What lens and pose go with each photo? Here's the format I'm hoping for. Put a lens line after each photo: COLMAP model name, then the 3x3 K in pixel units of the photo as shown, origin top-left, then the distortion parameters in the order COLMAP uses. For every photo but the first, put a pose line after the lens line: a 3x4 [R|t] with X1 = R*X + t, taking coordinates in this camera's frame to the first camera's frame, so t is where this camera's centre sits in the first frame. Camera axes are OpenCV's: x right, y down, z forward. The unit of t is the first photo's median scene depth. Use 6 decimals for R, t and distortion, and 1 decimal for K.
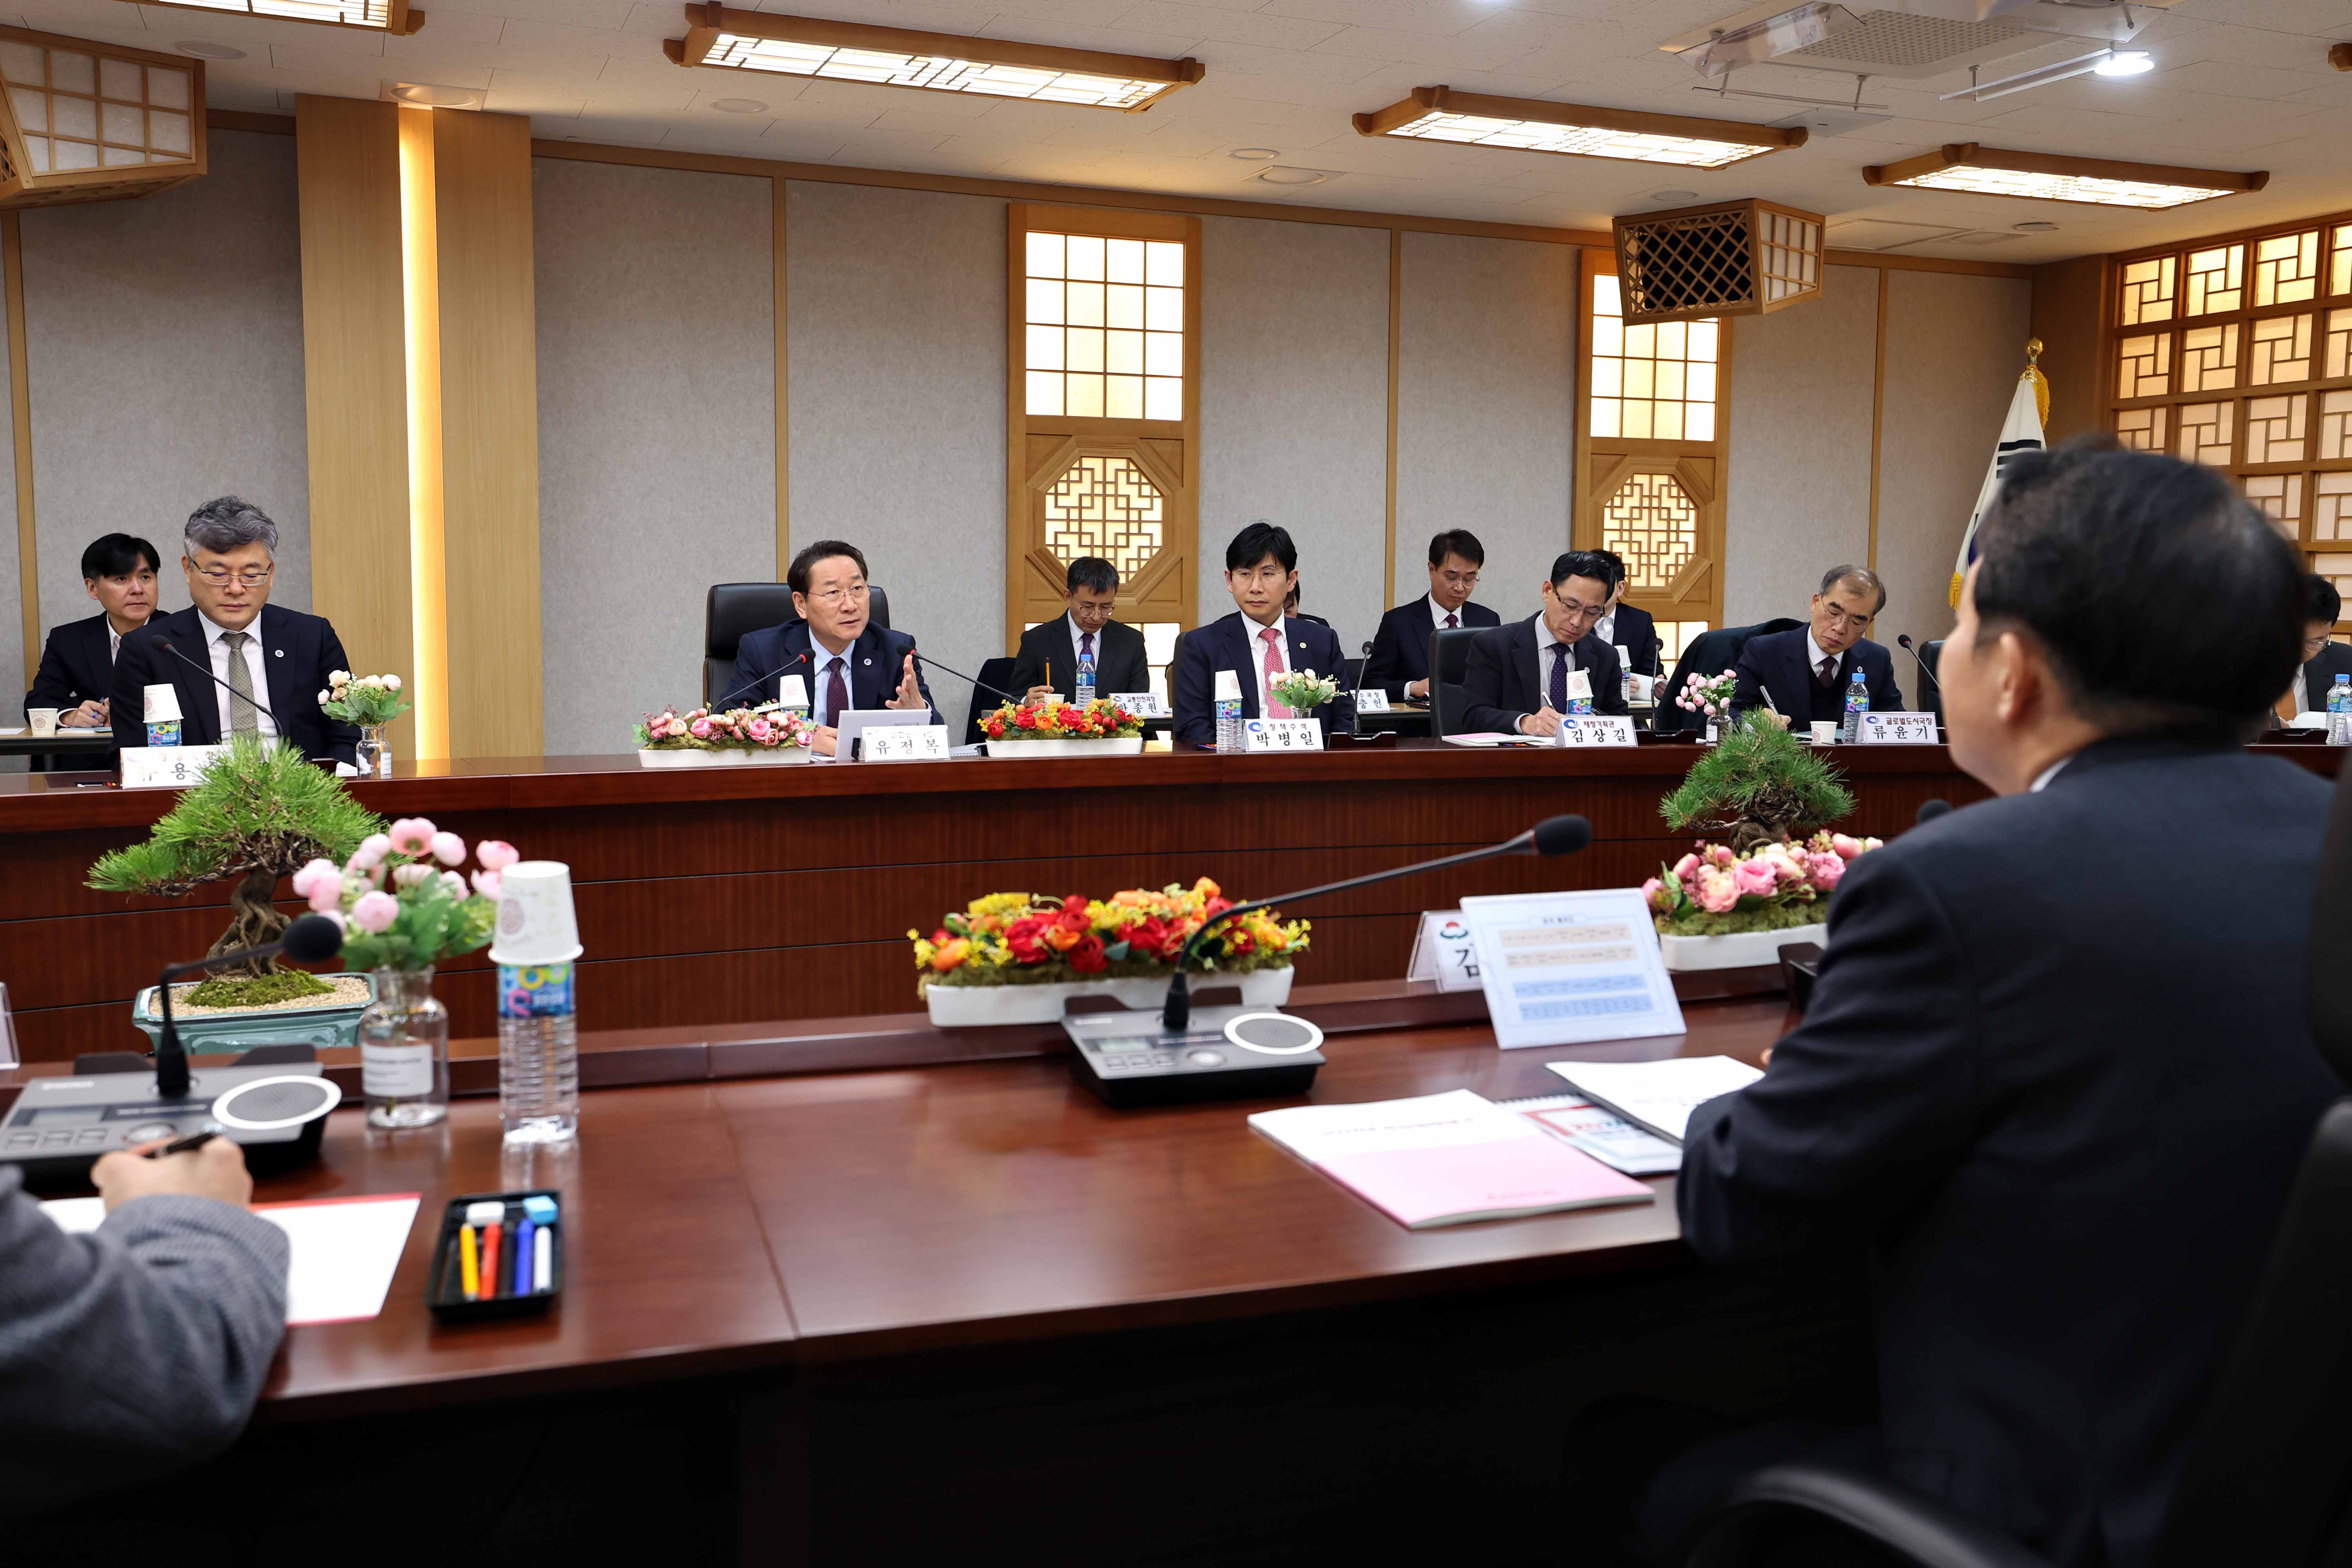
lens RADIAL K [[2027.8, 0, 1168.6], [0, 2027.8, 765.1], [0, 0, 1]] dist [0.016981, 0.043600]
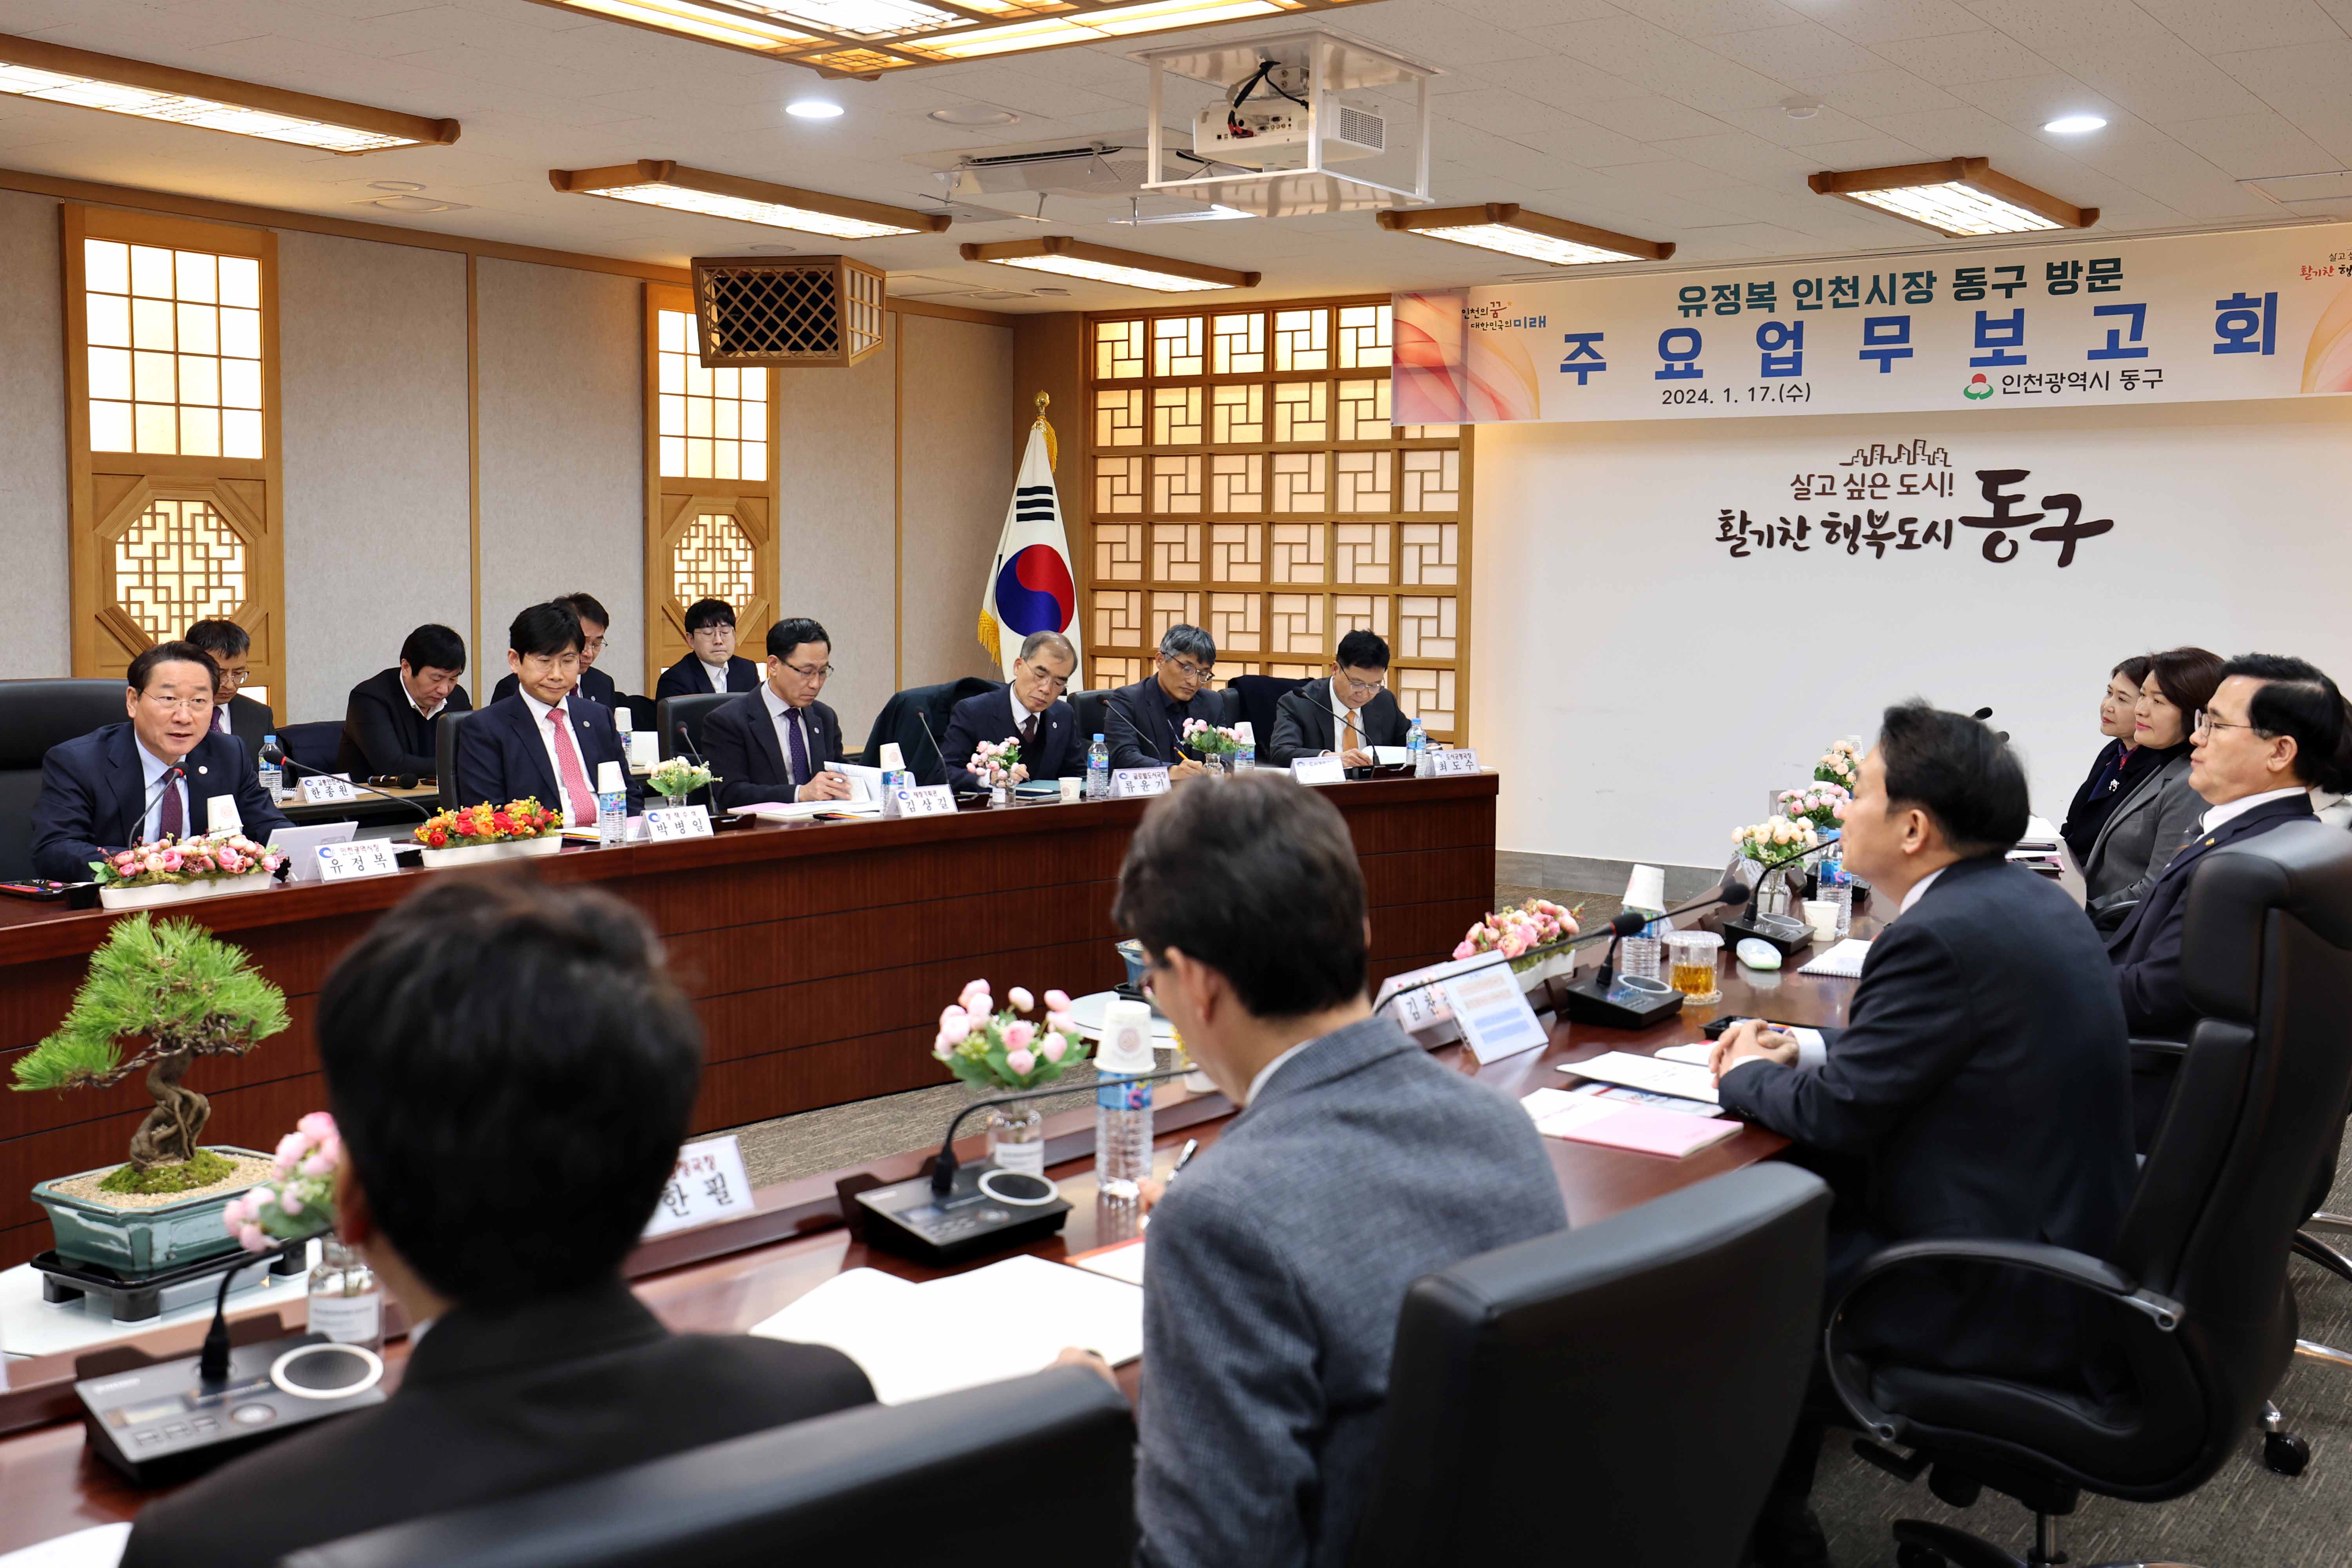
lens RADIAL K [[2456.4, 0, 1107.9], [0, 2456.4, 751.2], [0, 0, 1]] dist [0.033022, 0.000000]
pose [[0.839033, -0.046135, 0.542120, -0.275357], [0.050591, 0.998697, 0.006692, -0.031054], [-0.541723, 0.021811, 0.840274, -0.101966]]
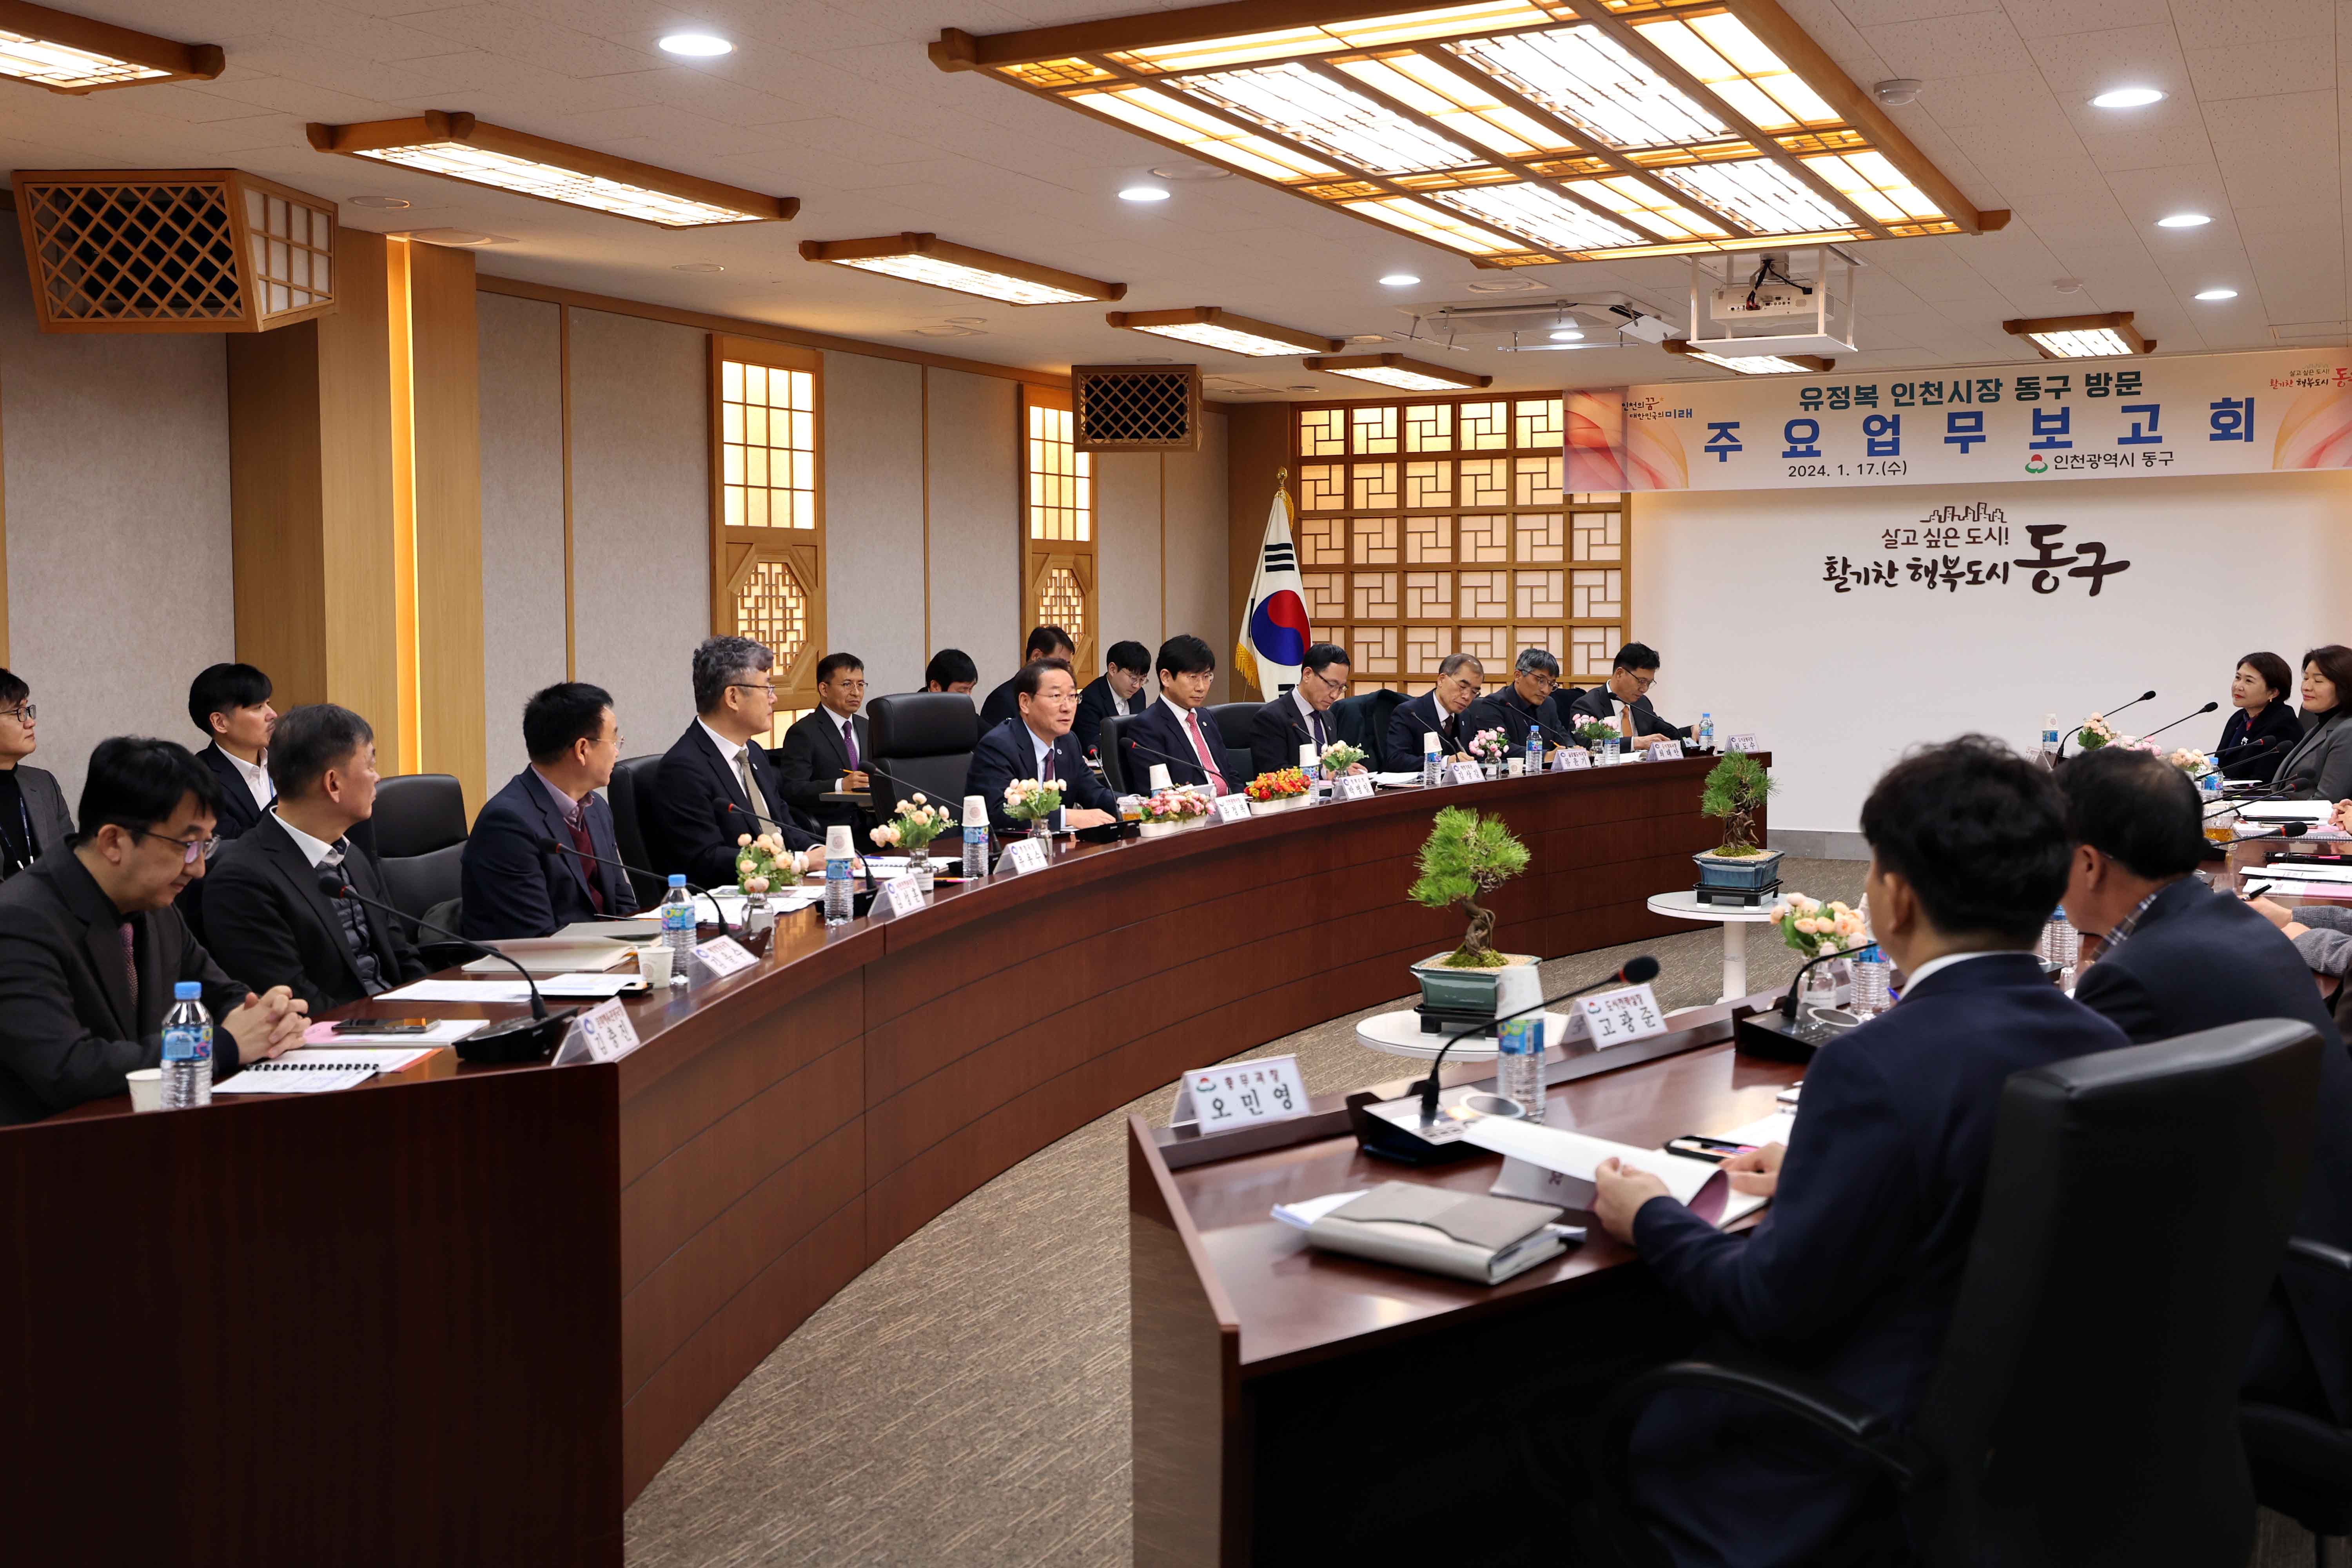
lens RADIAL K [[2456.4, 0, 1200.4], [0, 2456.4, 713.3], [0, 0, 1]] dist [0.033022, 0.000000]
pose [[0.730485, -0.044005, 0.681509, -0.772036], [0.076761, 0.996889, -0.017908, -0.028152], [-0.678601, 0.065395, 0.731590, -0.130221]]
